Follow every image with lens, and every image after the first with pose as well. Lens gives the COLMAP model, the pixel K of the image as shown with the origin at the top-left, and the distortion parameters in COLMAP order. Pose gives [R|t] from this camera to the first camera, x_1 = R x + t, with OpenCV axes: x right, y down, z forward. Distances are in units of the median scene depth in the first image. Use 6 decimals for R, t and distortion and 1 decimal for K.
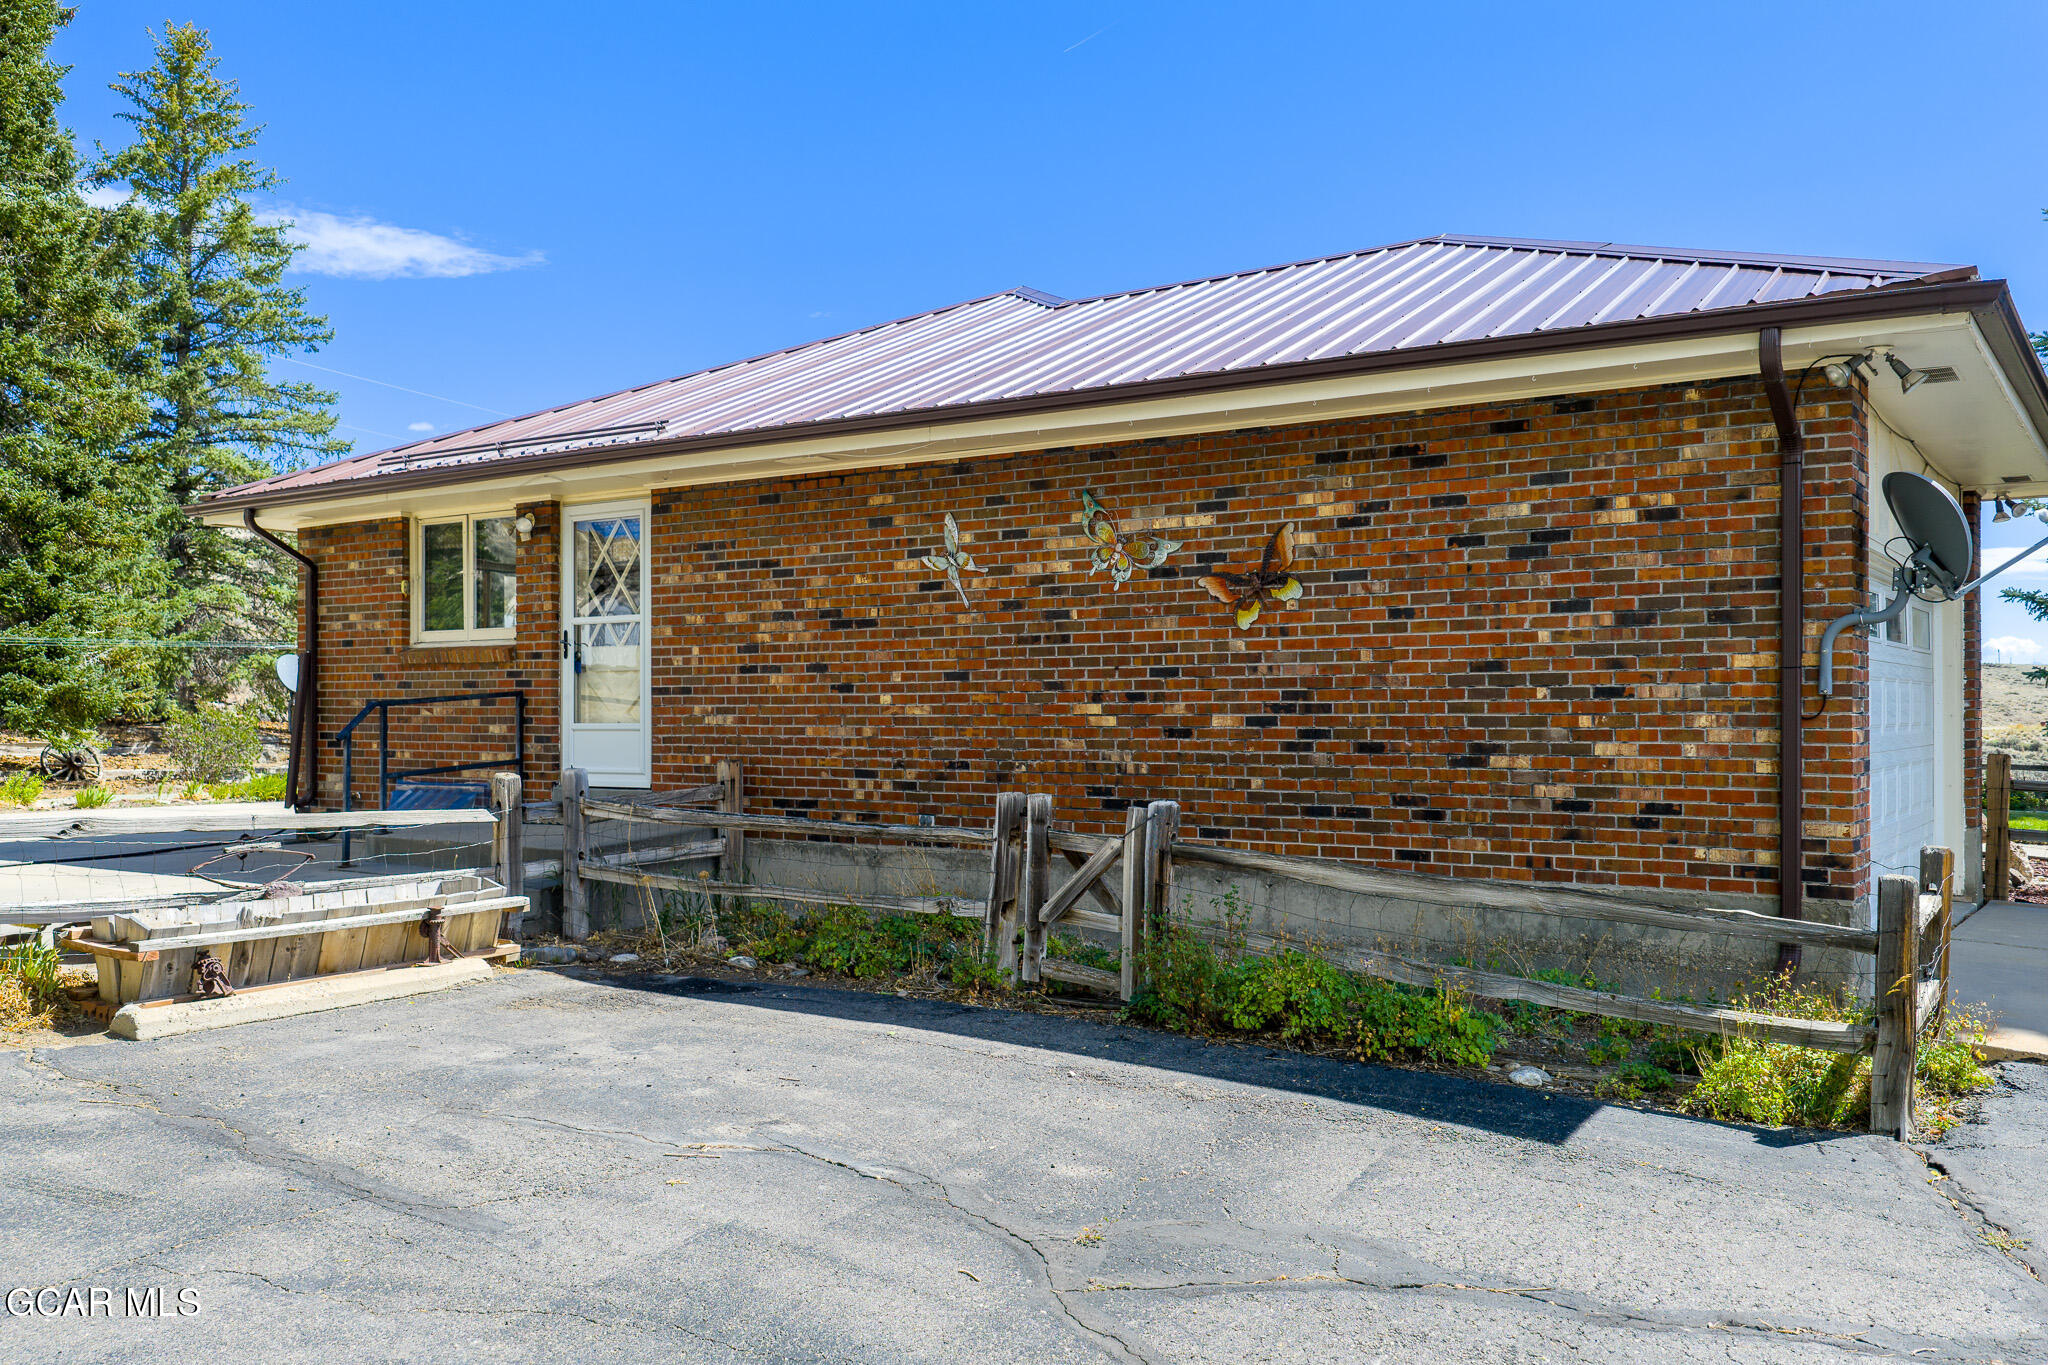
lens RADIAL K [[1686.5, 0, 1024.0], [0, 1686.5, 682.5], [0, 0, 1]] dist [0.020375, -0.018373]
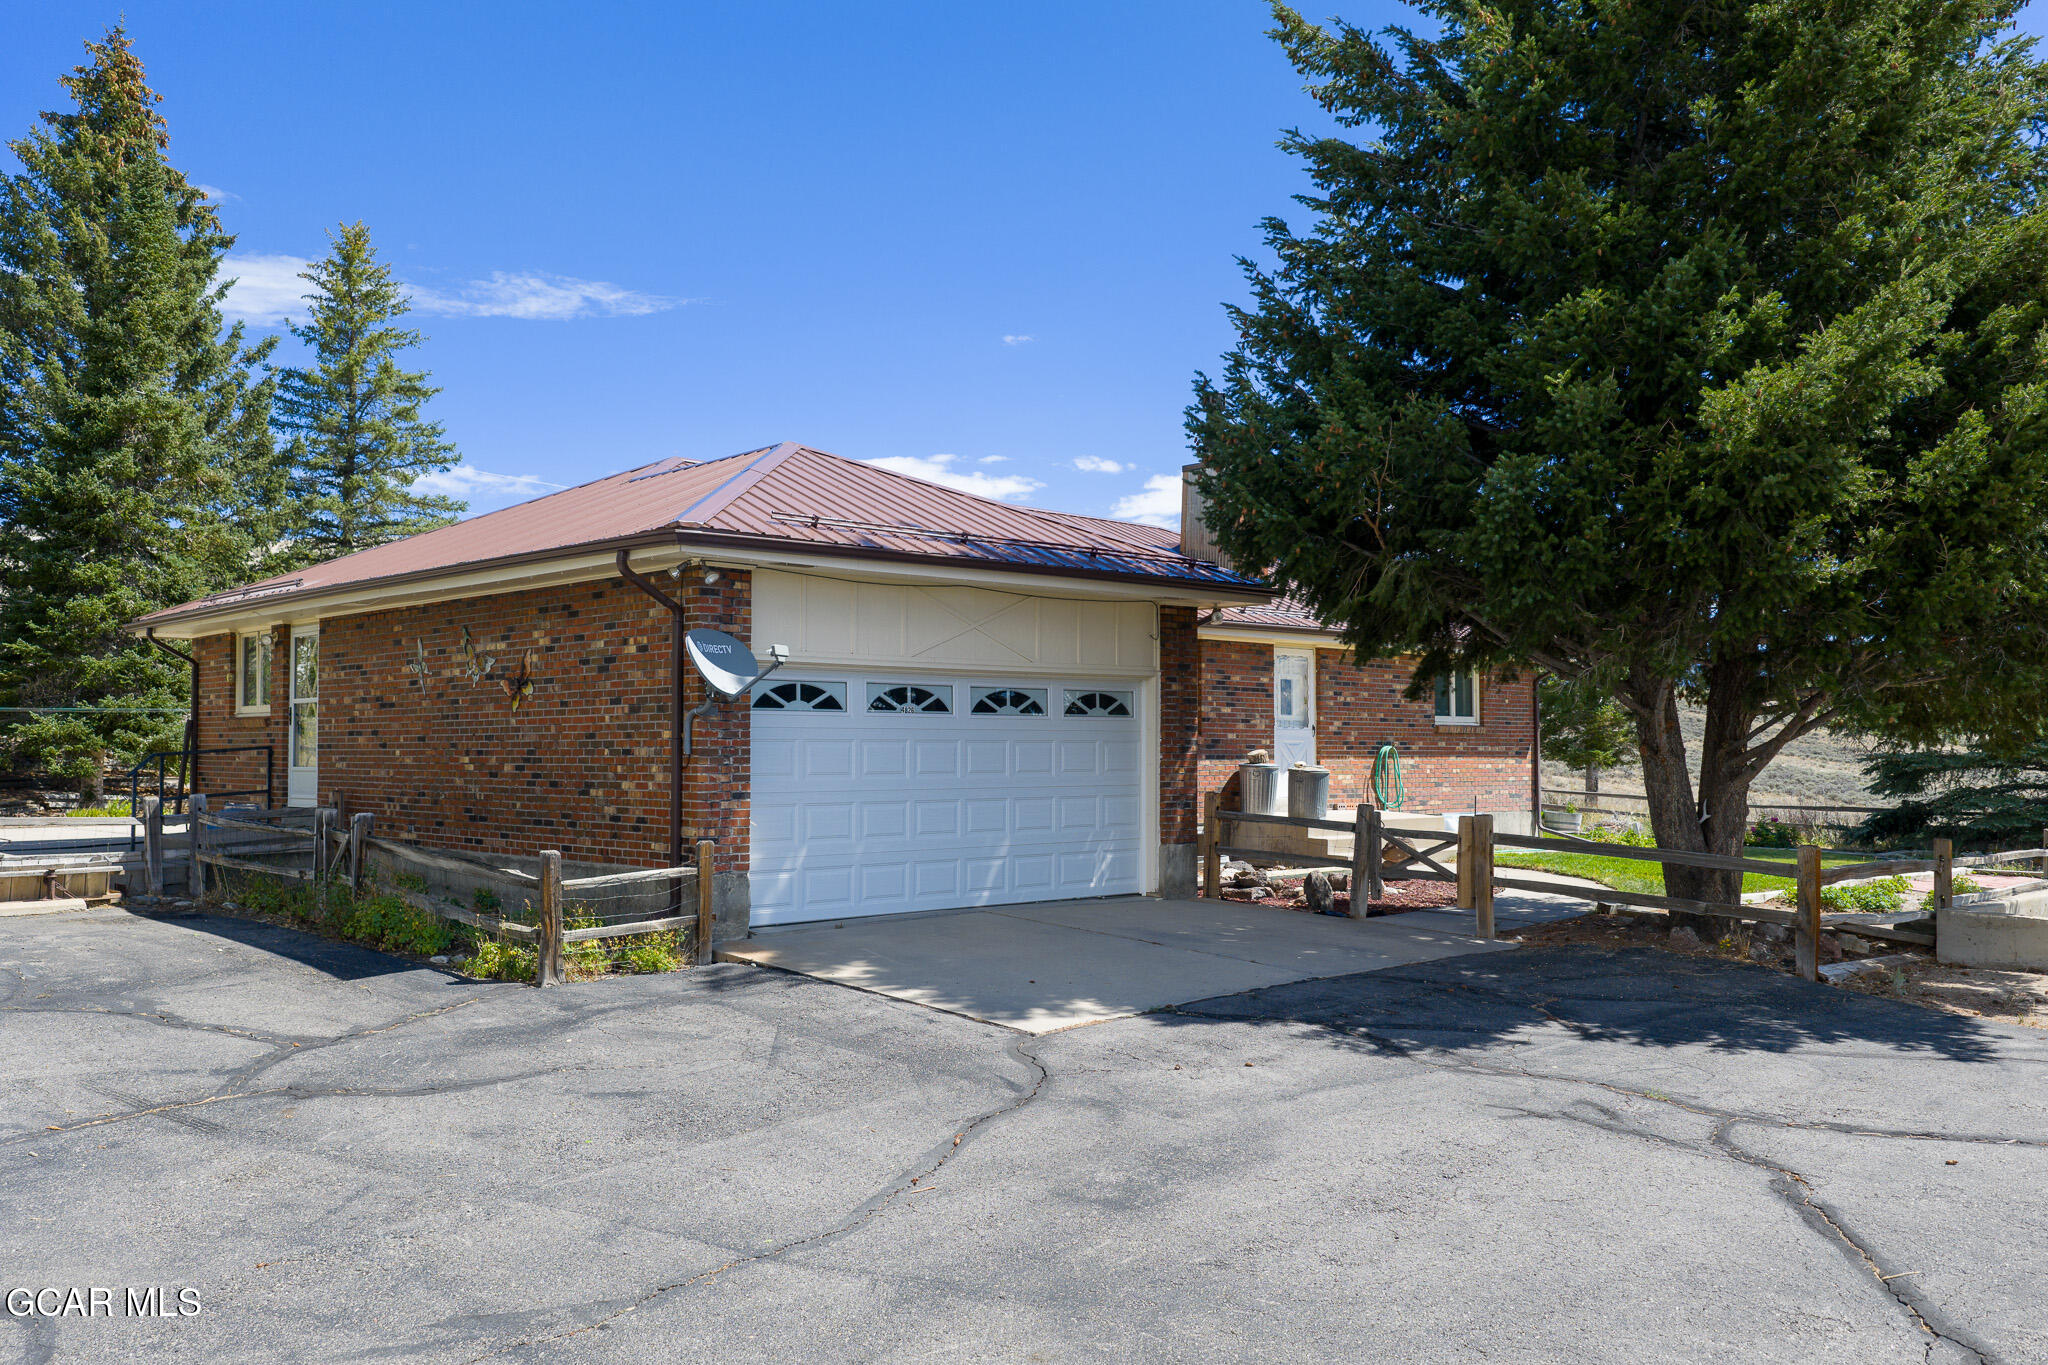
lens RADIAL K [[1686.5, 0, 1024.0], [0, 1686.5, 682.5], [0, 0, 1]] dist [0.020375, -0.018373]
pose [[0.977289, -0.006894, -0.211800, 0.865214], [0.001901, 0.999716, -0.023768, -0.018133], [0.211904, 0.022826, 0.977024, -0.459232]]
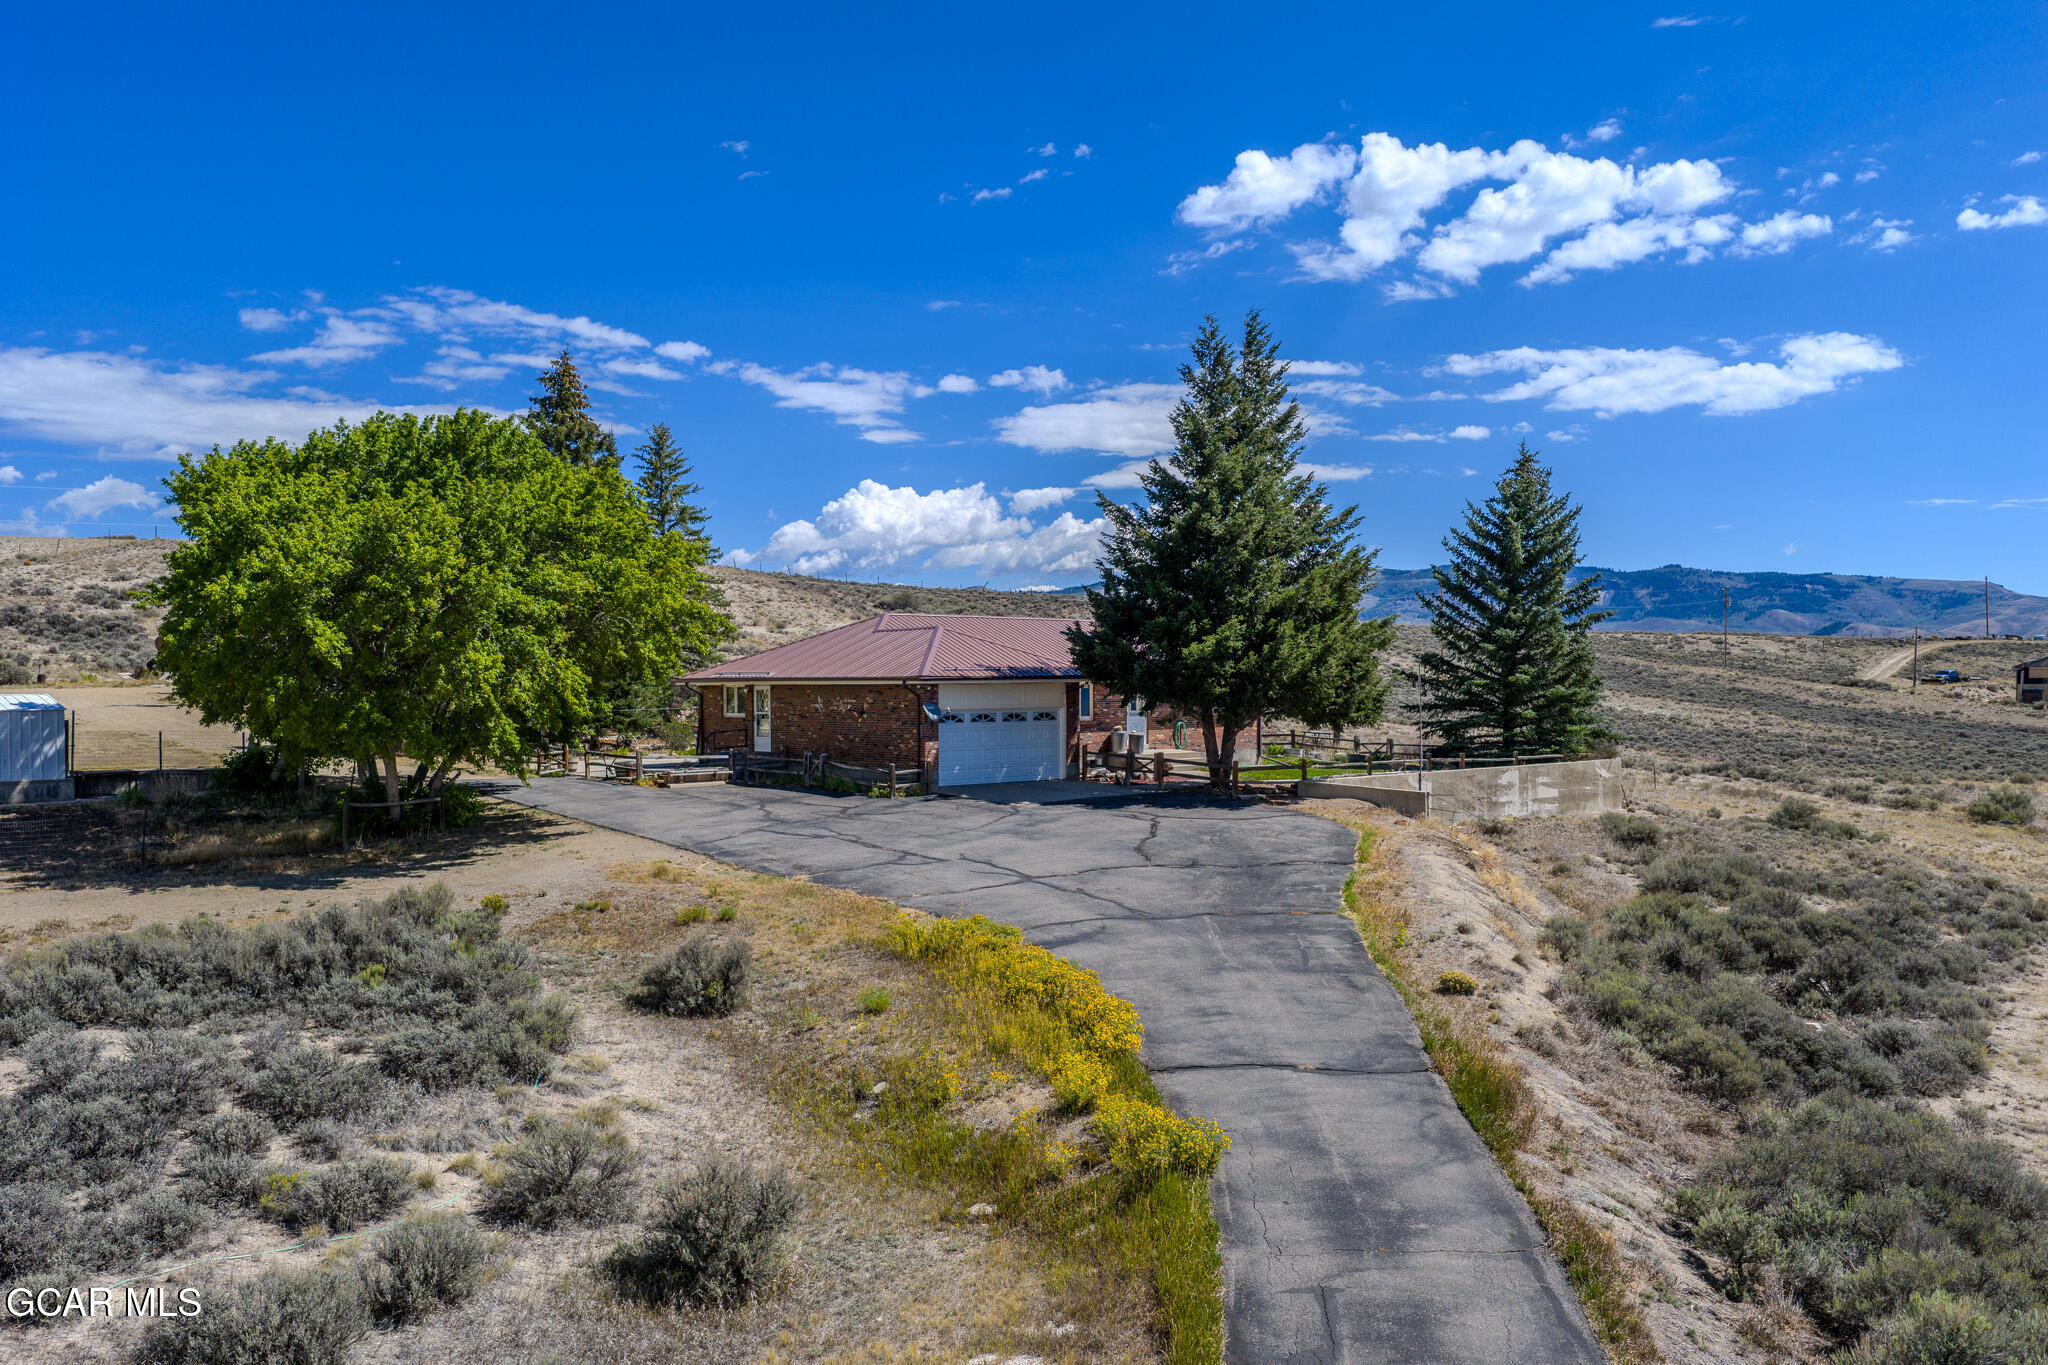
lens RADIAL K [[1670.5, 0, 1002.7], [0, 1670.5, 672.1], [0, 0, 1]] dist [0.169545, -0.001334]
pose [[0.968904, -0.005585, -0.247374, 1.664230], [0.008338, 0.999914, 0.010085, -0.211890], [0.247297, -0.011834, 0.968867, -3.547019]]
